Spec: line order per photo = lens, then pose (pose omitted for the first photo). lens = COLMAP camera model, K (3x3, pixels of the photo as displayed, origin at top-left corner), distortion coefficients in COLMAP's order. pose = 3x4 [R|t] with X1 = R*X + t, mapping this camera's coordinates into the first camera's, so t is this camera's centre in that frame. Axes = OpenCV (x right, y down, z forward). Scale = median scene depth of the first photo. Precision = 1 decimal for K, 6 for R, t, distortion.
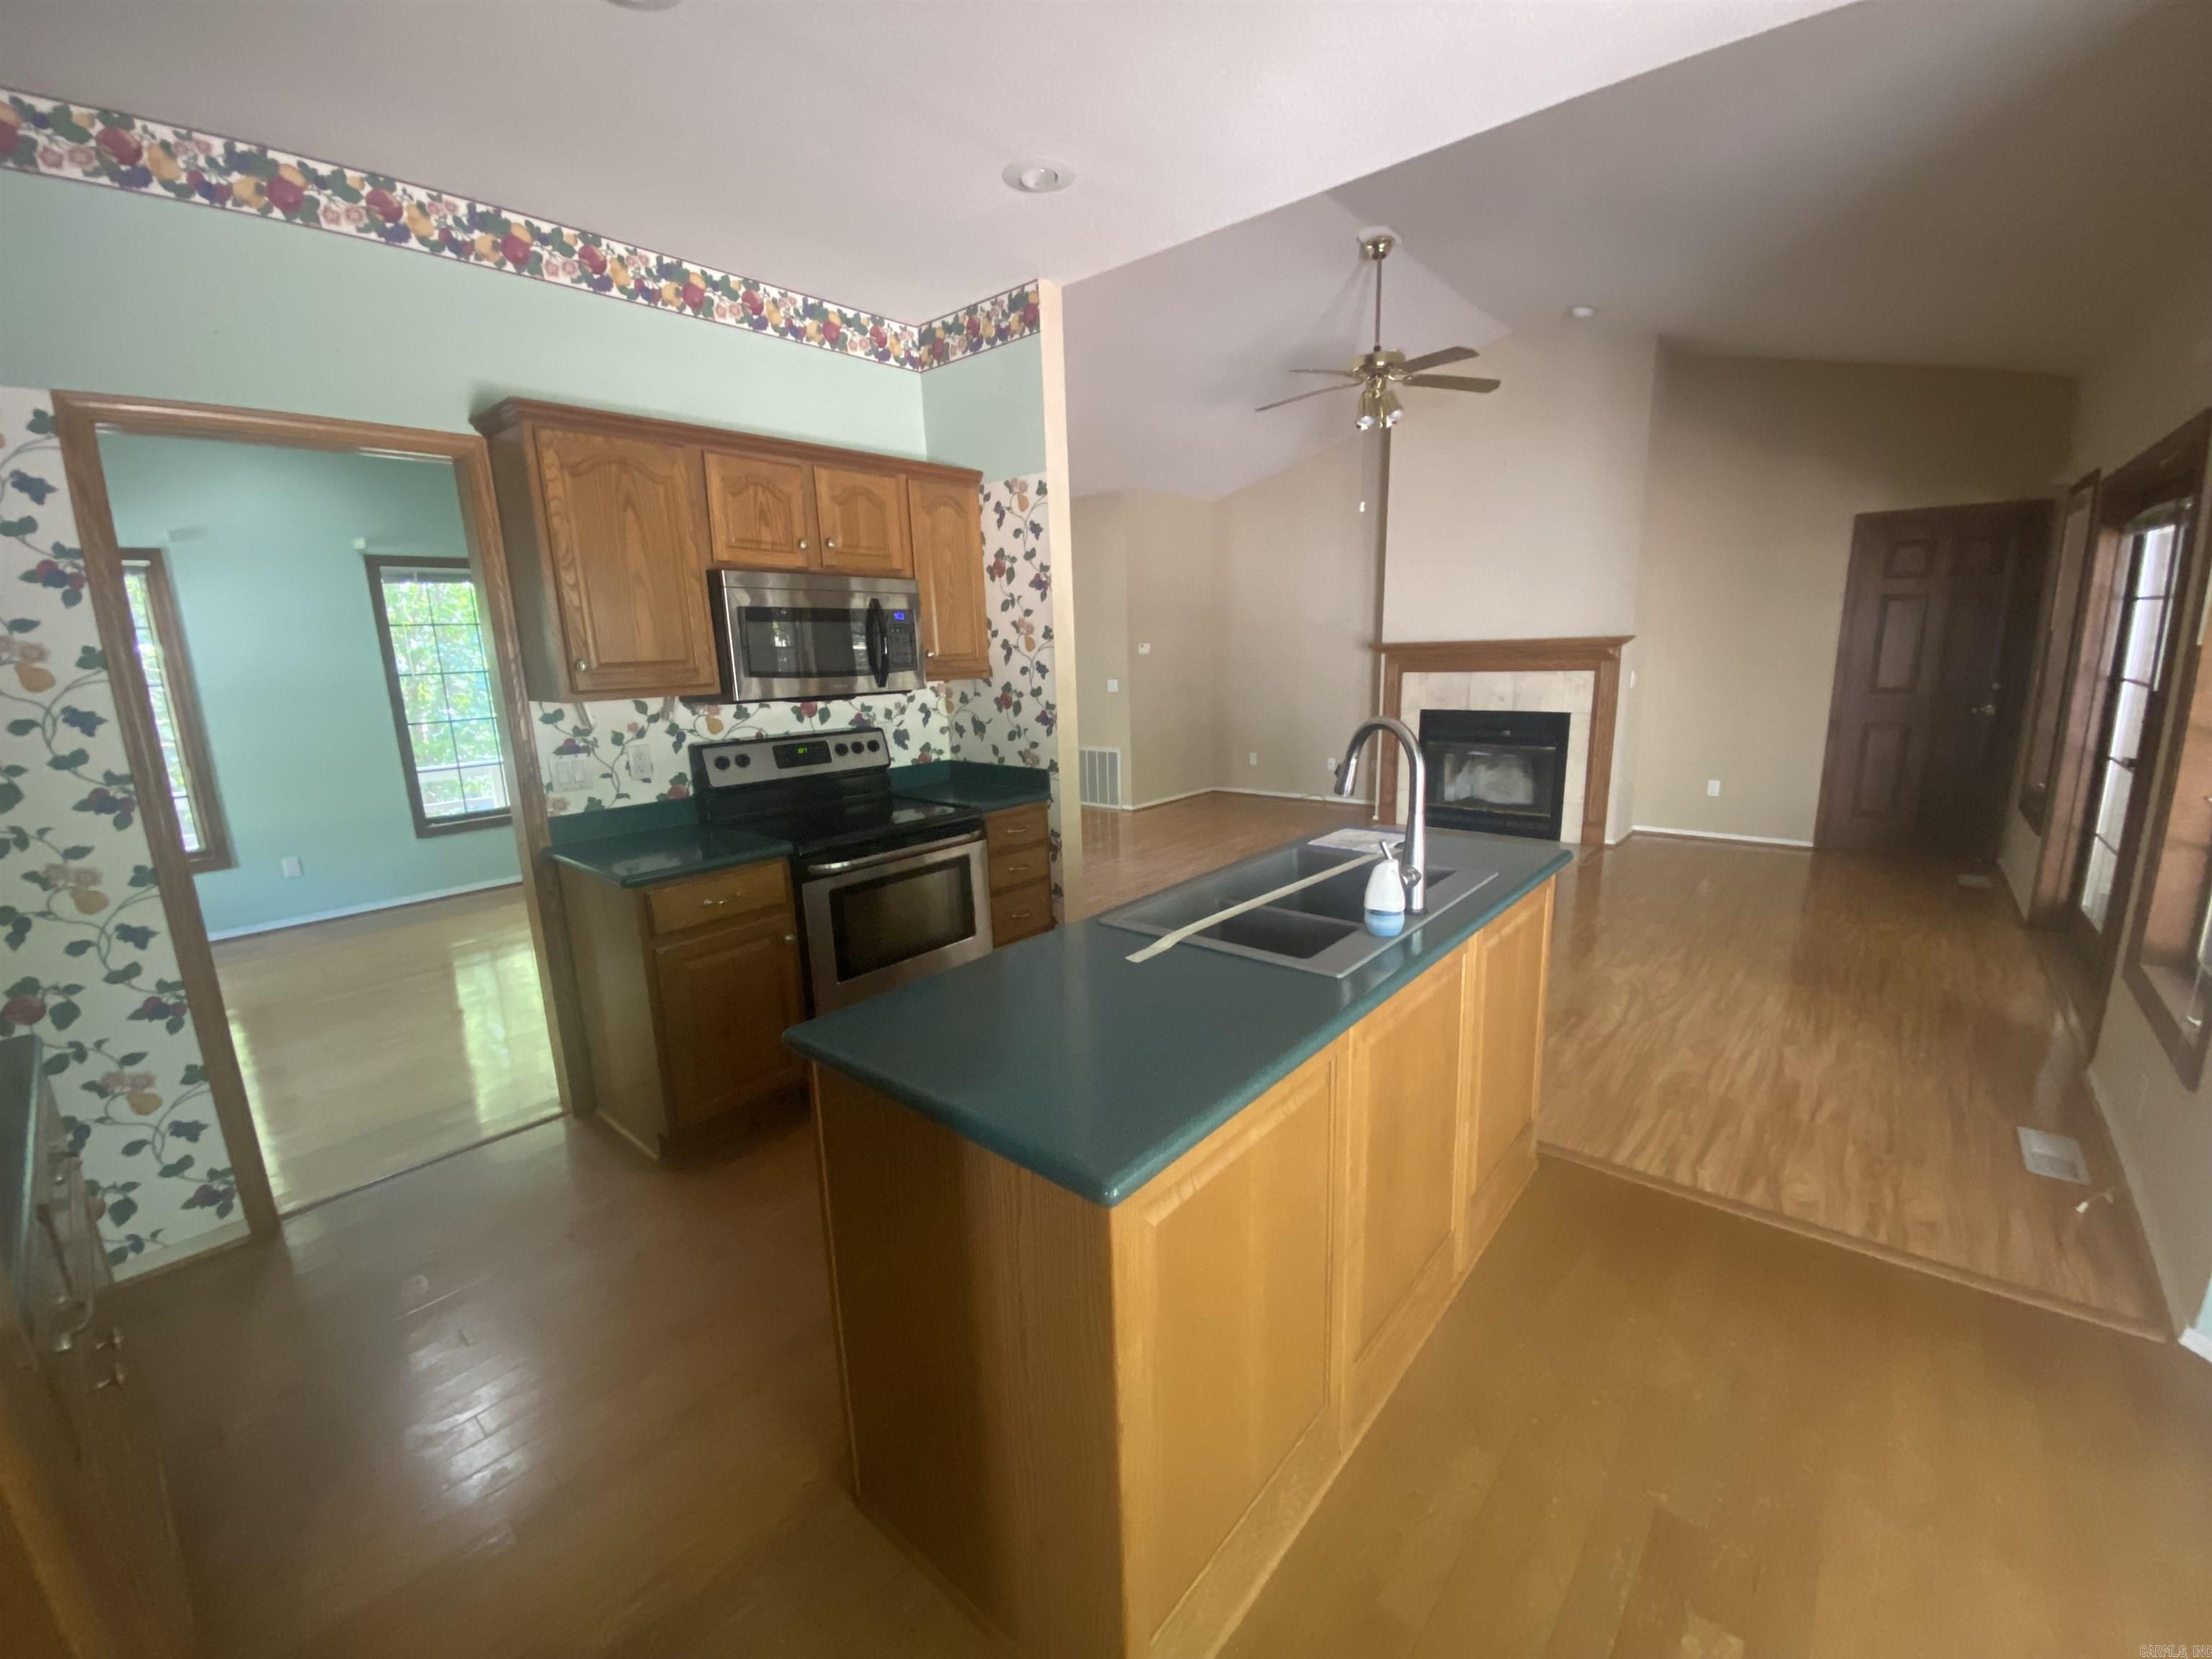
lens RADIAL K [[902.1, 0, 1092.5], [0, 902.1, 825.6], [0, 0, 1]] dist [0.001302, 0.000021]
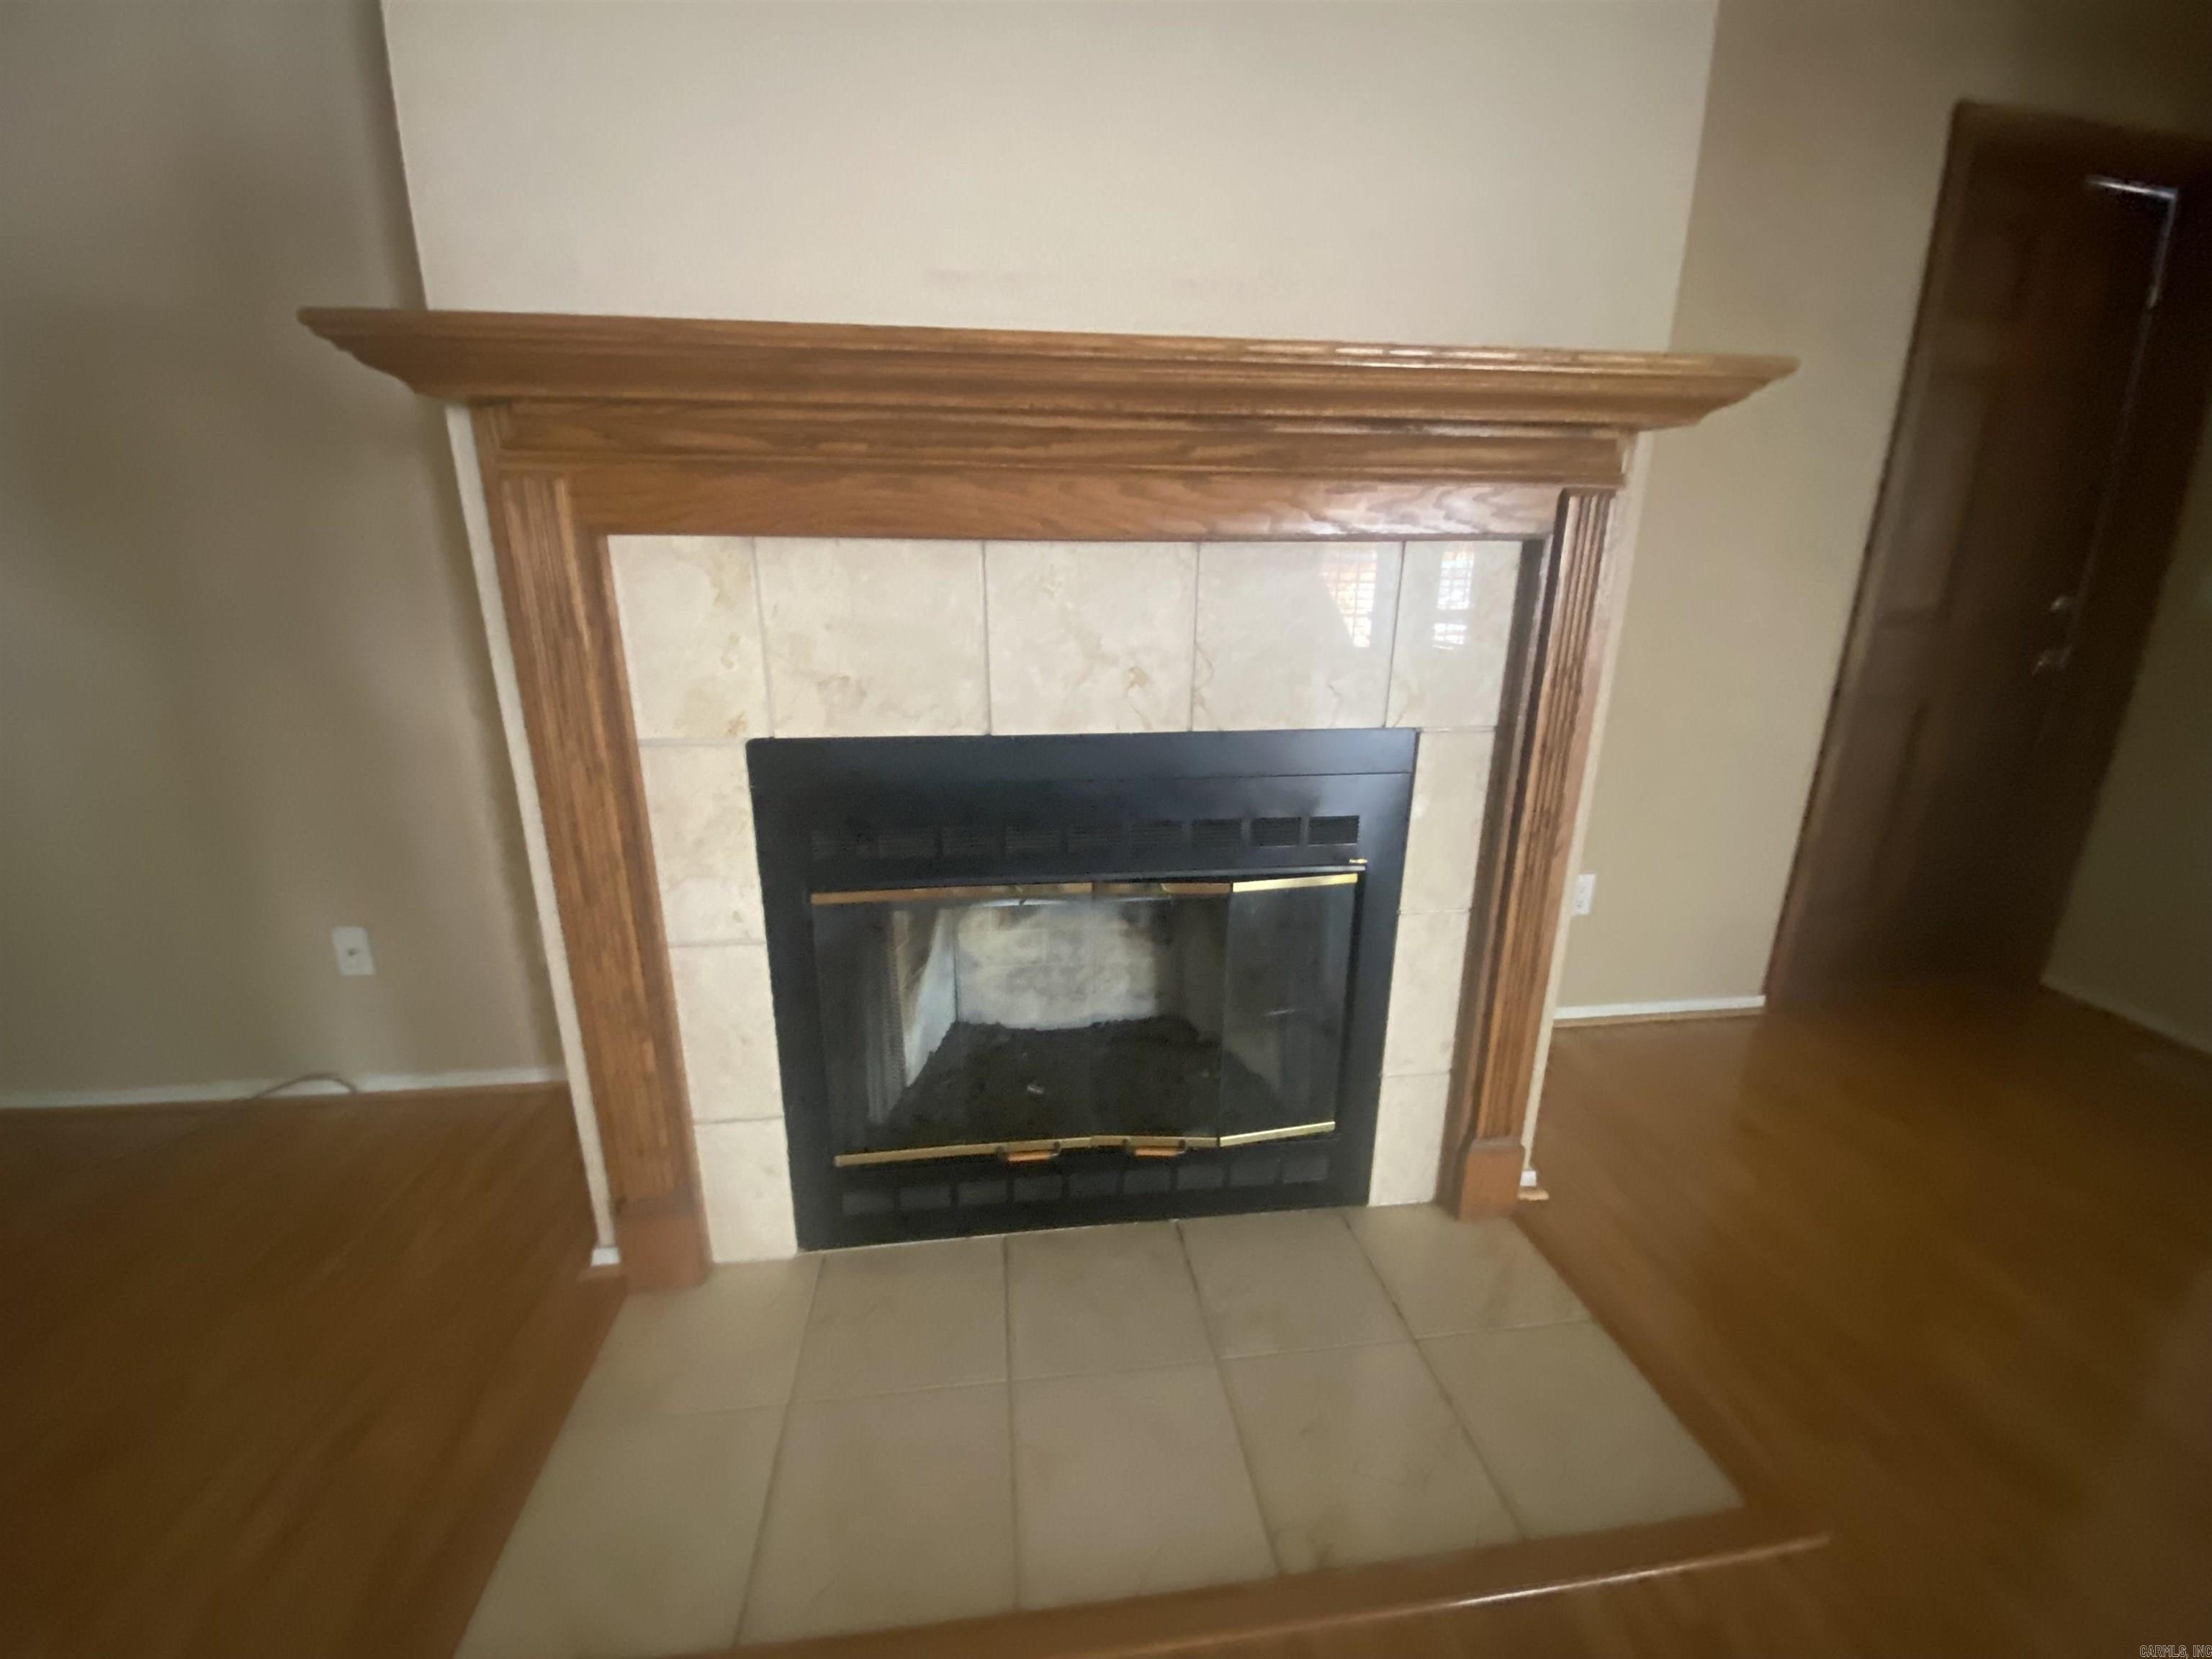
lens RADIAL K [[902.1, 0, 1096.7], [0, 902.1, 838.1], [0, 0, 1]] dist [0.001302, 0.000021]
pose [[0.666437, -0.185548, 0.722103, 0.269984], [0.121844, 0.982621, 0.140039, -0.126139], [-0.735537, -0.005343, 0.677463, 0.813914]]
